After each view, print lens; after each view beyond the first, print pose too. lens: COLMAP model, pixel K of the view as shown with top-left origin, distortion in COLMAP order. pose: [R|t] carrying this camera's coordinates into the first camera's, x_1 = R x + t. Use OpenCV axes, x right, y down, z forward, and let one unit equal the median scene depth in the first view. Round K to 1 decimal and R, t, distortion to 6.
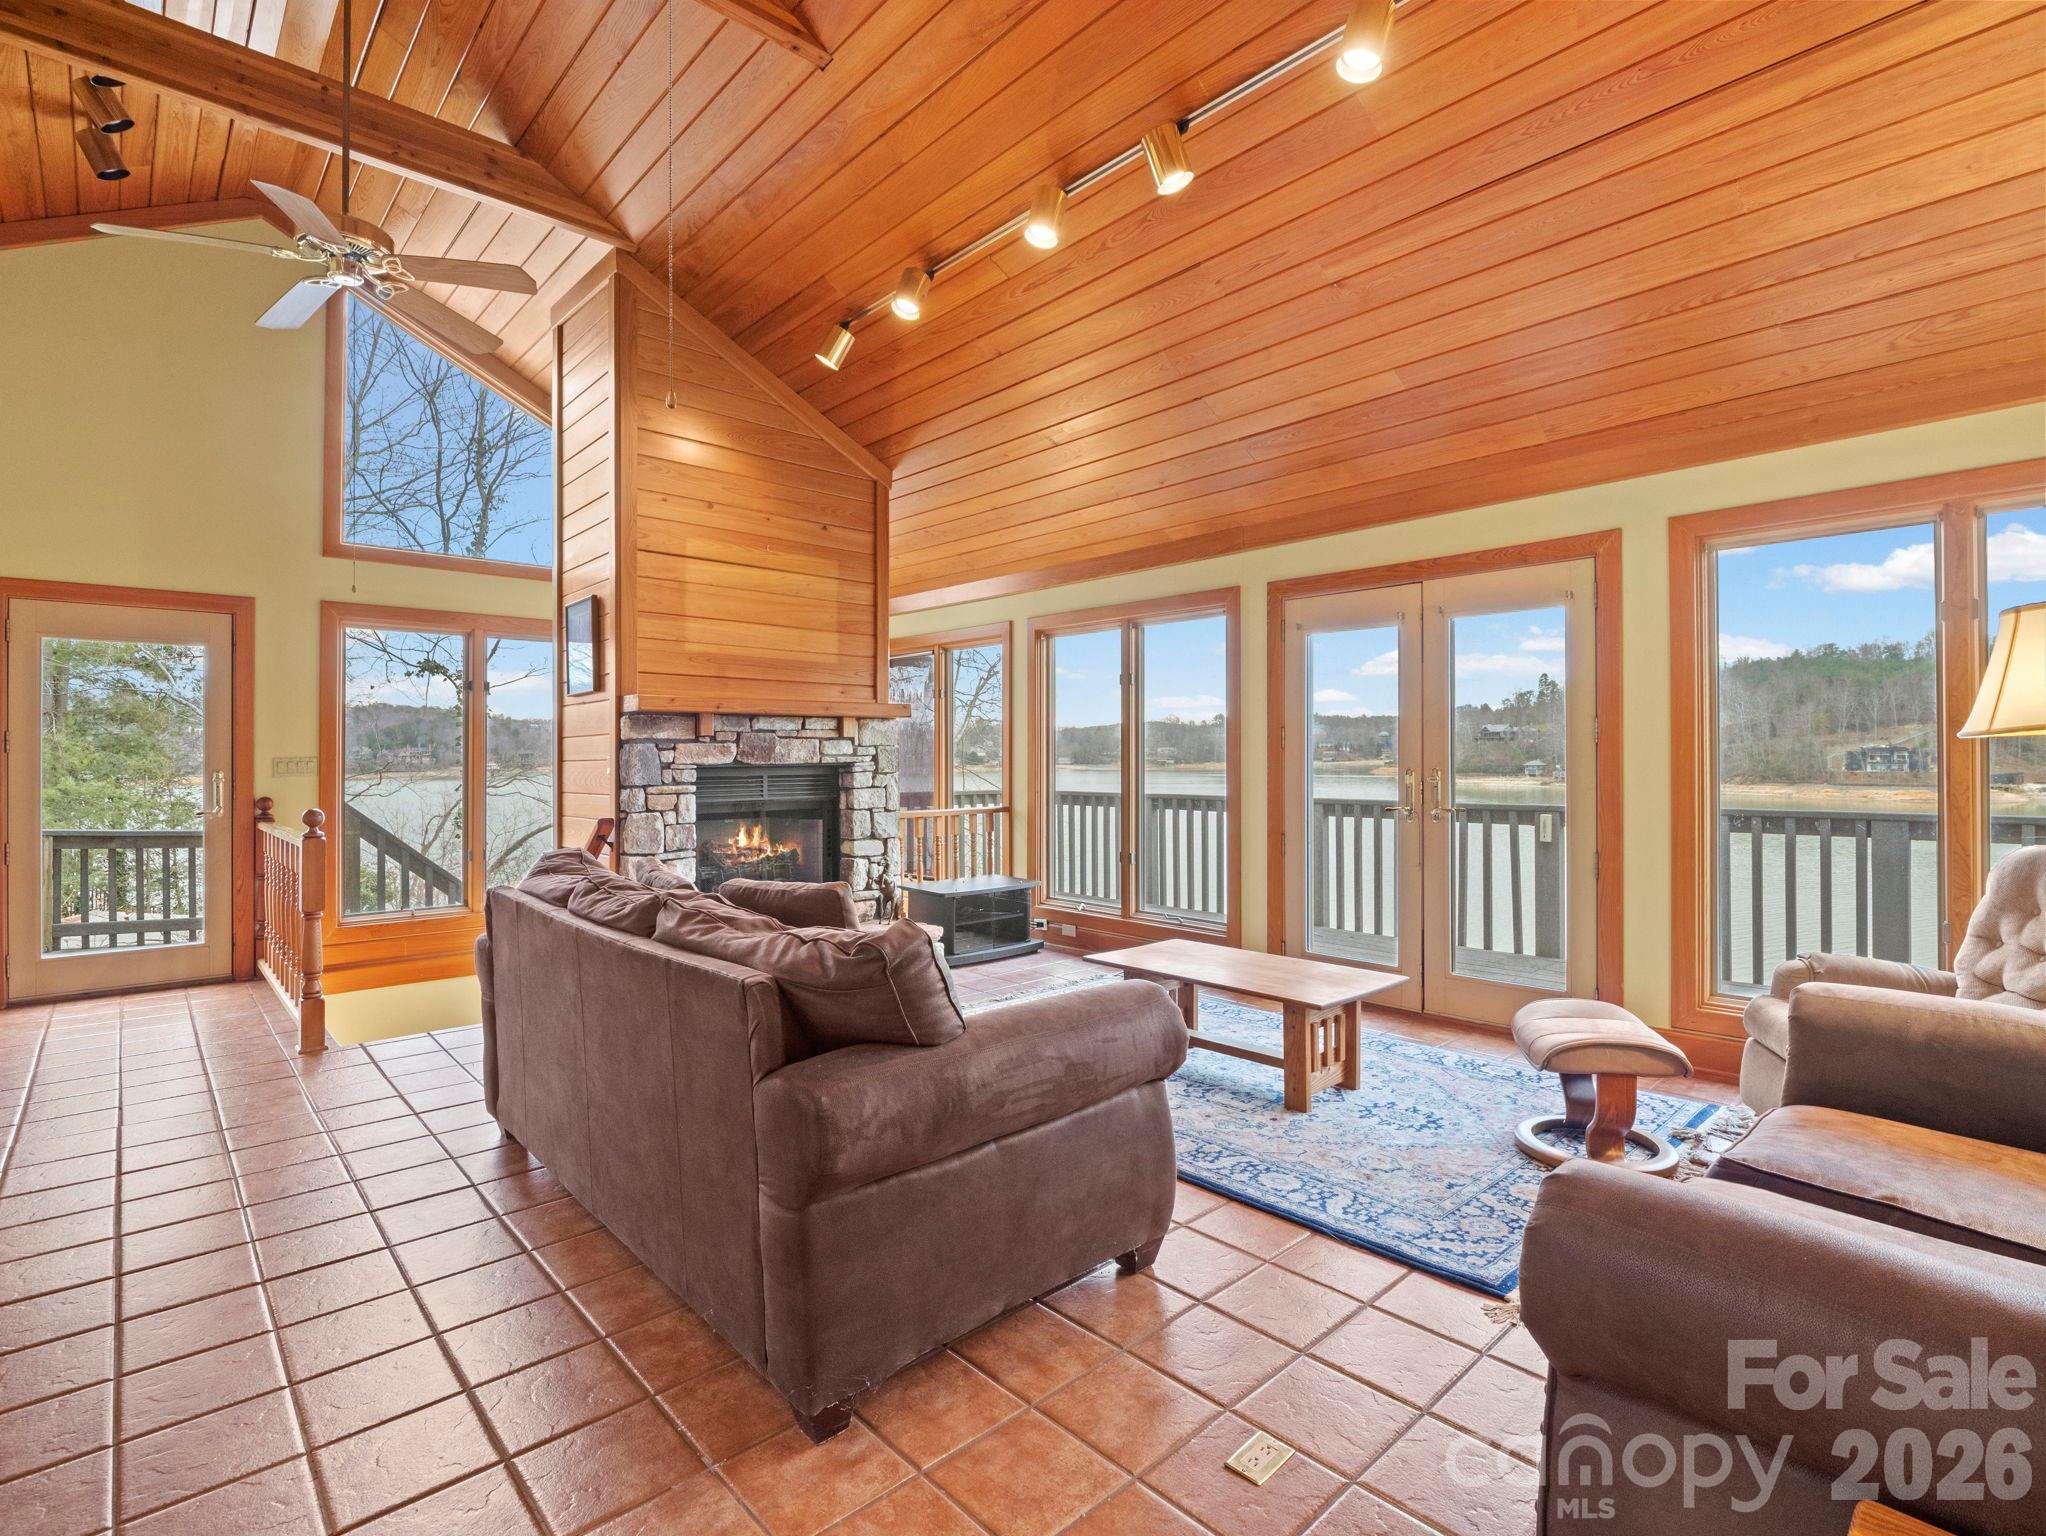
lens RADIAL K [[998.0, 0, 1020.1], [0, 998.0, 754.6], [0, 0, 1]] dist [-0.013899, -0.000092]
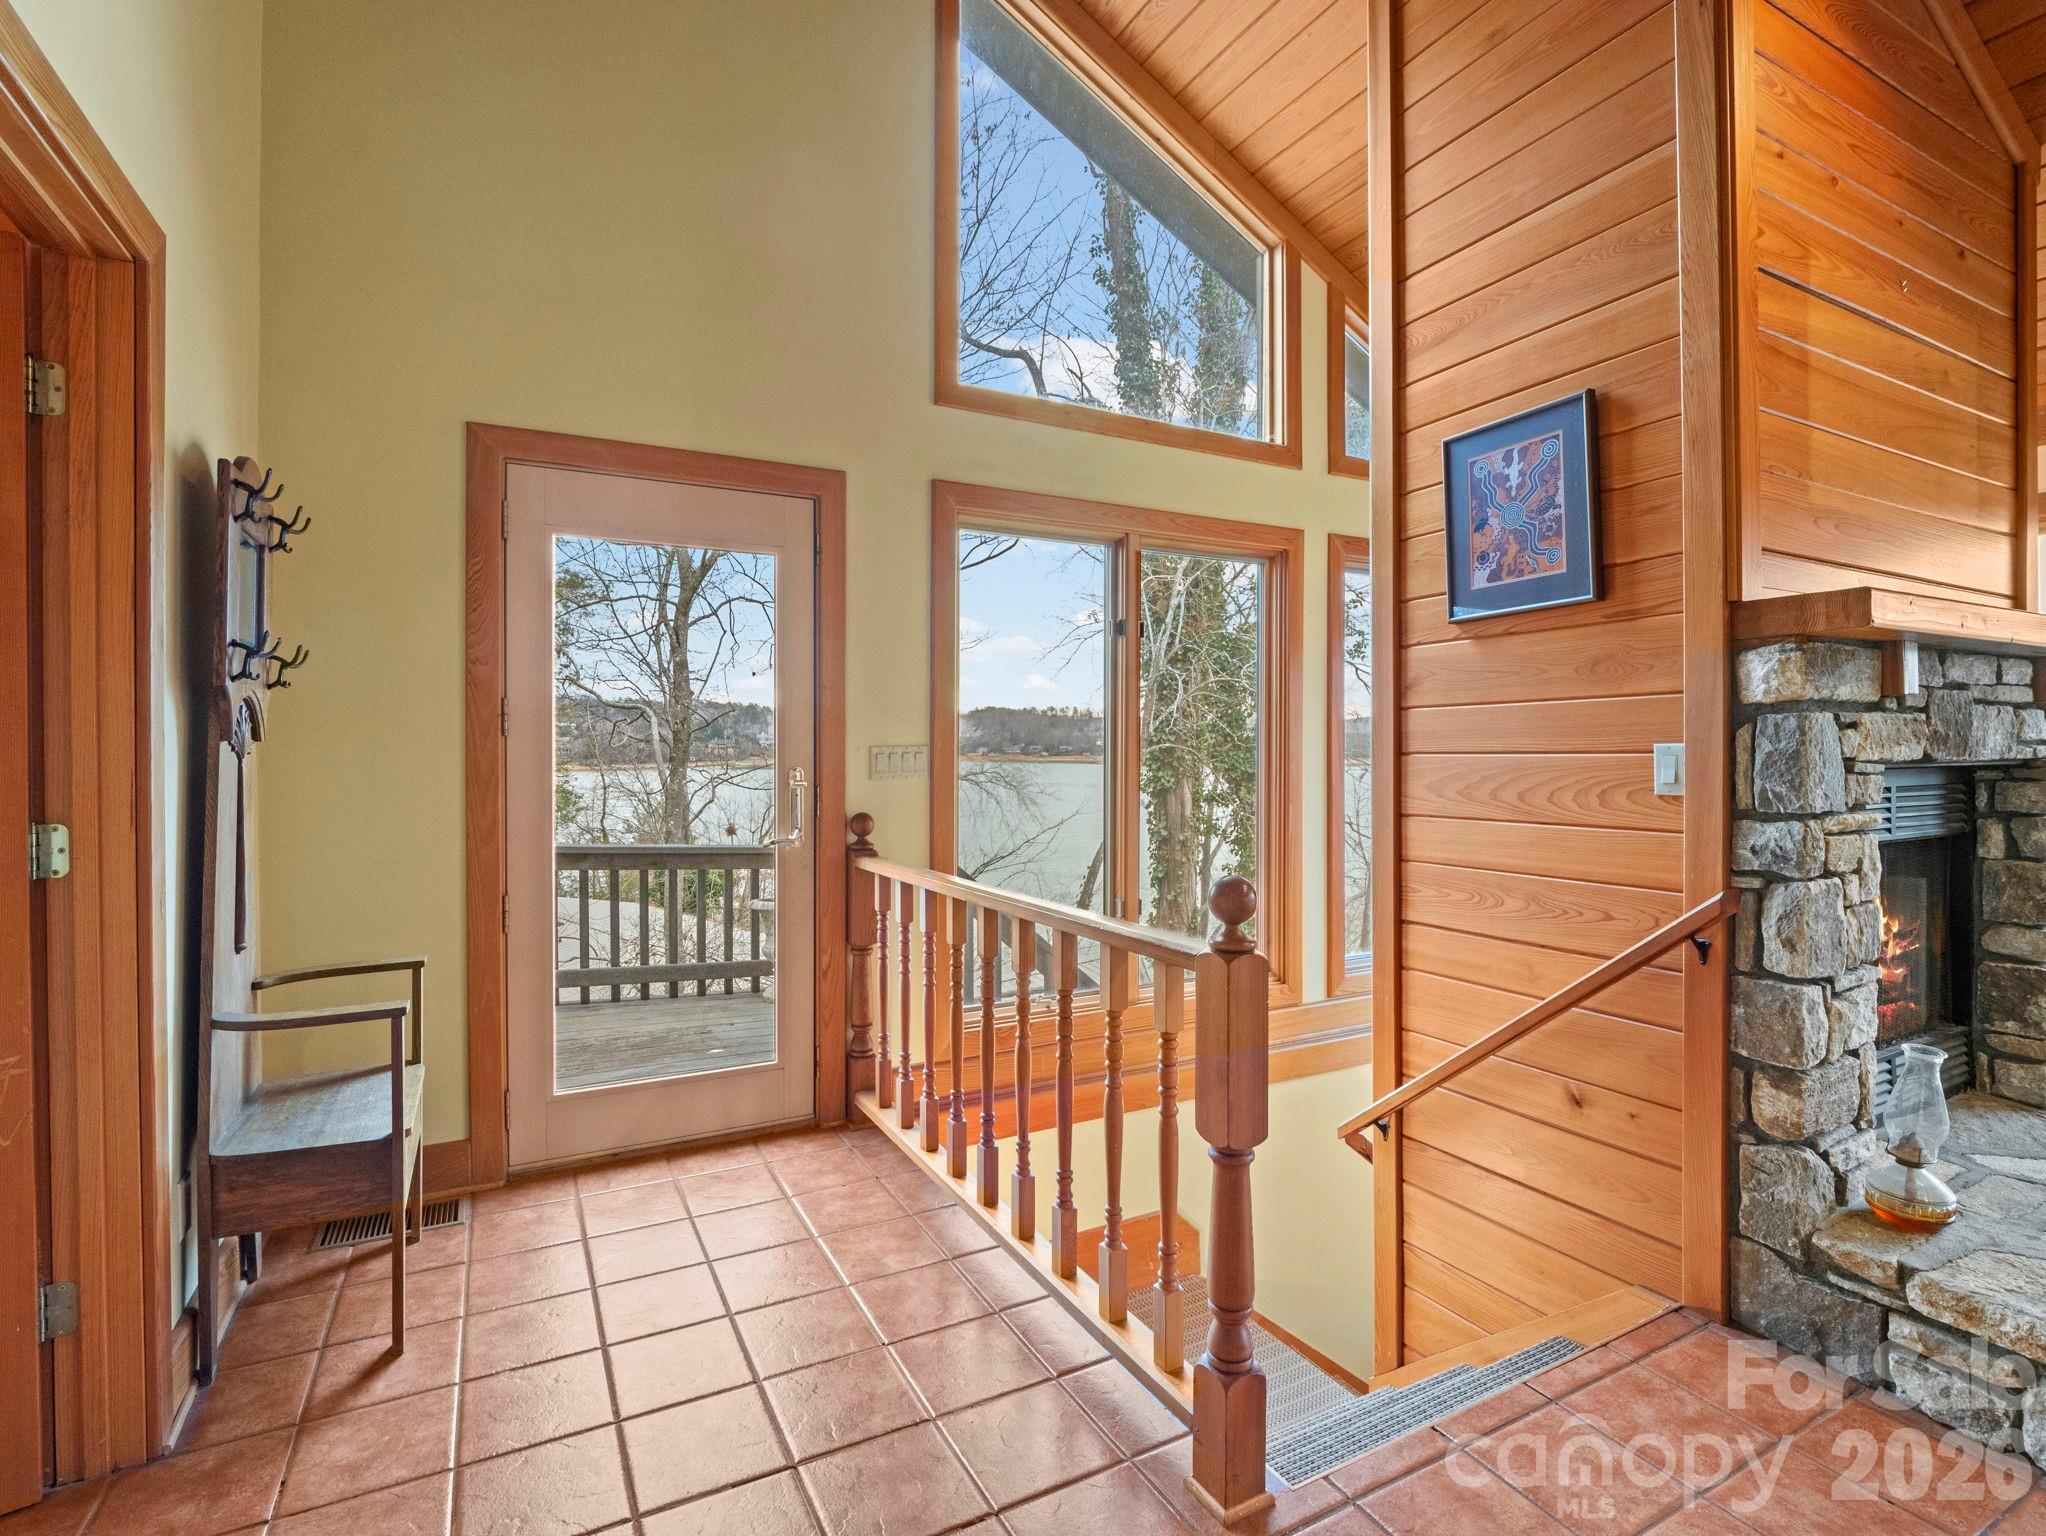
lens RADIAL K [[990.6, 0, 1018.7], [0, 990.6, 755.3], [0, 0, 1]] dist [0.001169, -0.012559]
pose [[0.967463, 0.003423, -0.252991, -0.526025], [-0.001202, 0.999959, 0.008931, 0.003552], [0.253012, -0.008336, 0.967427, 0.458178]]
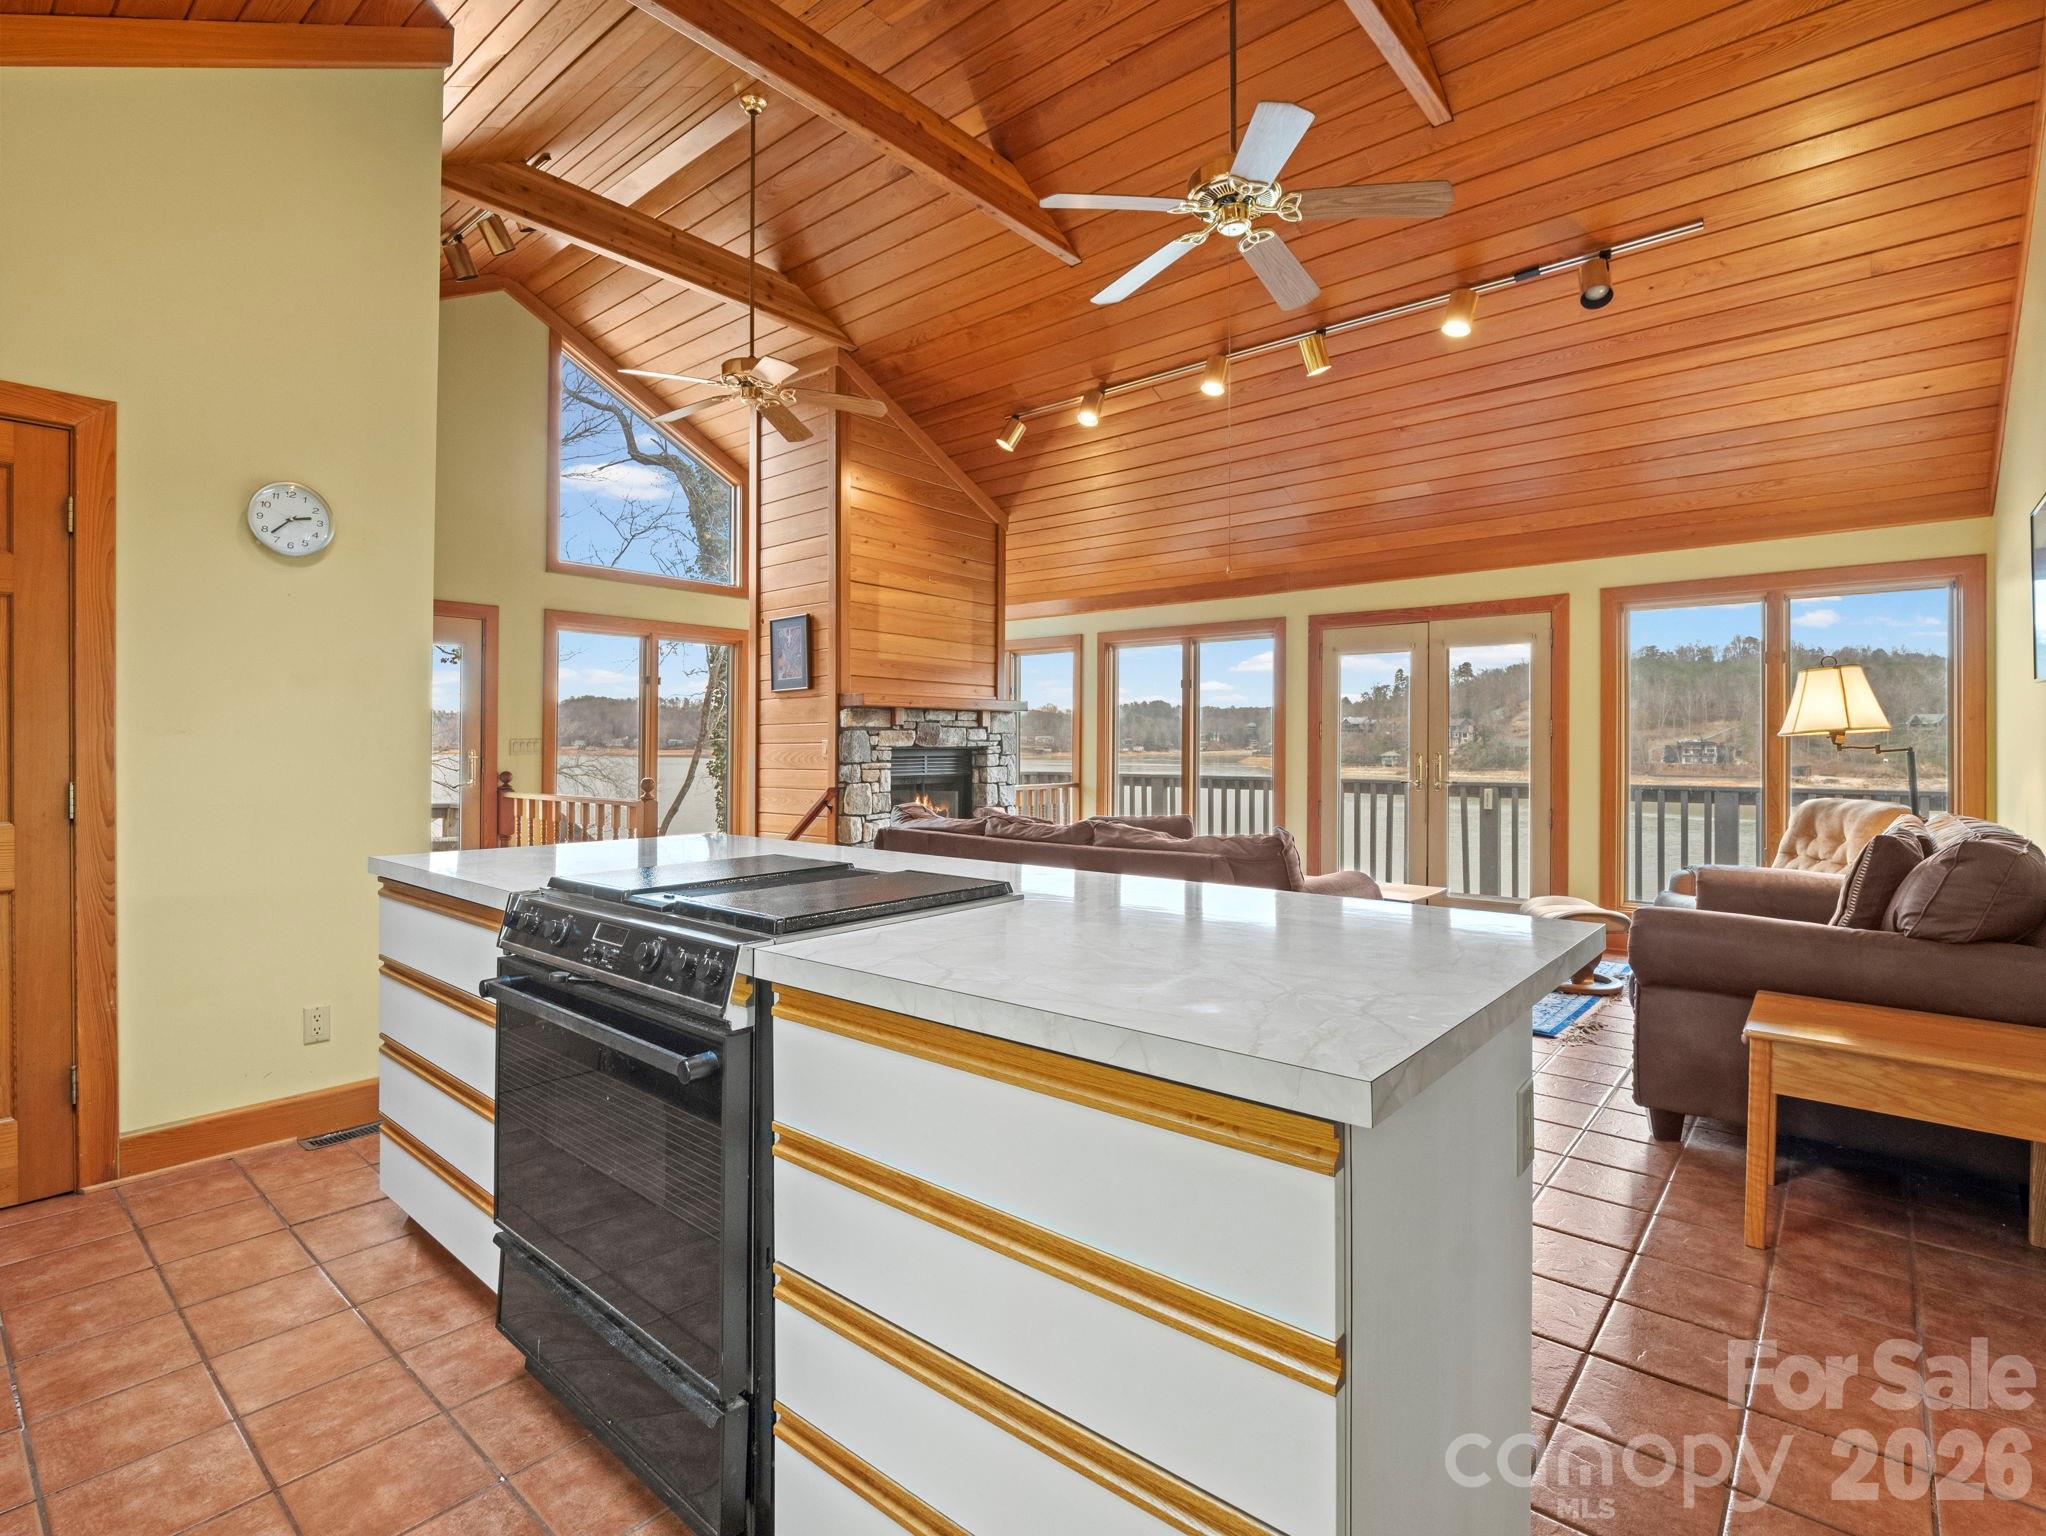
lens RADIAL K [[1000.5, 0, 1019.6], [0, 1000.5, 744.0], [0, 0, 1]] dist [0.002434, -0.018573]
pose [[0.992432, 0.007993, 0.122535, -0.291252], [-0.008184, 0.999966, 0.001054, 0.003172], [-0.122522, -0.002048, 0.992464, -0.288114]]
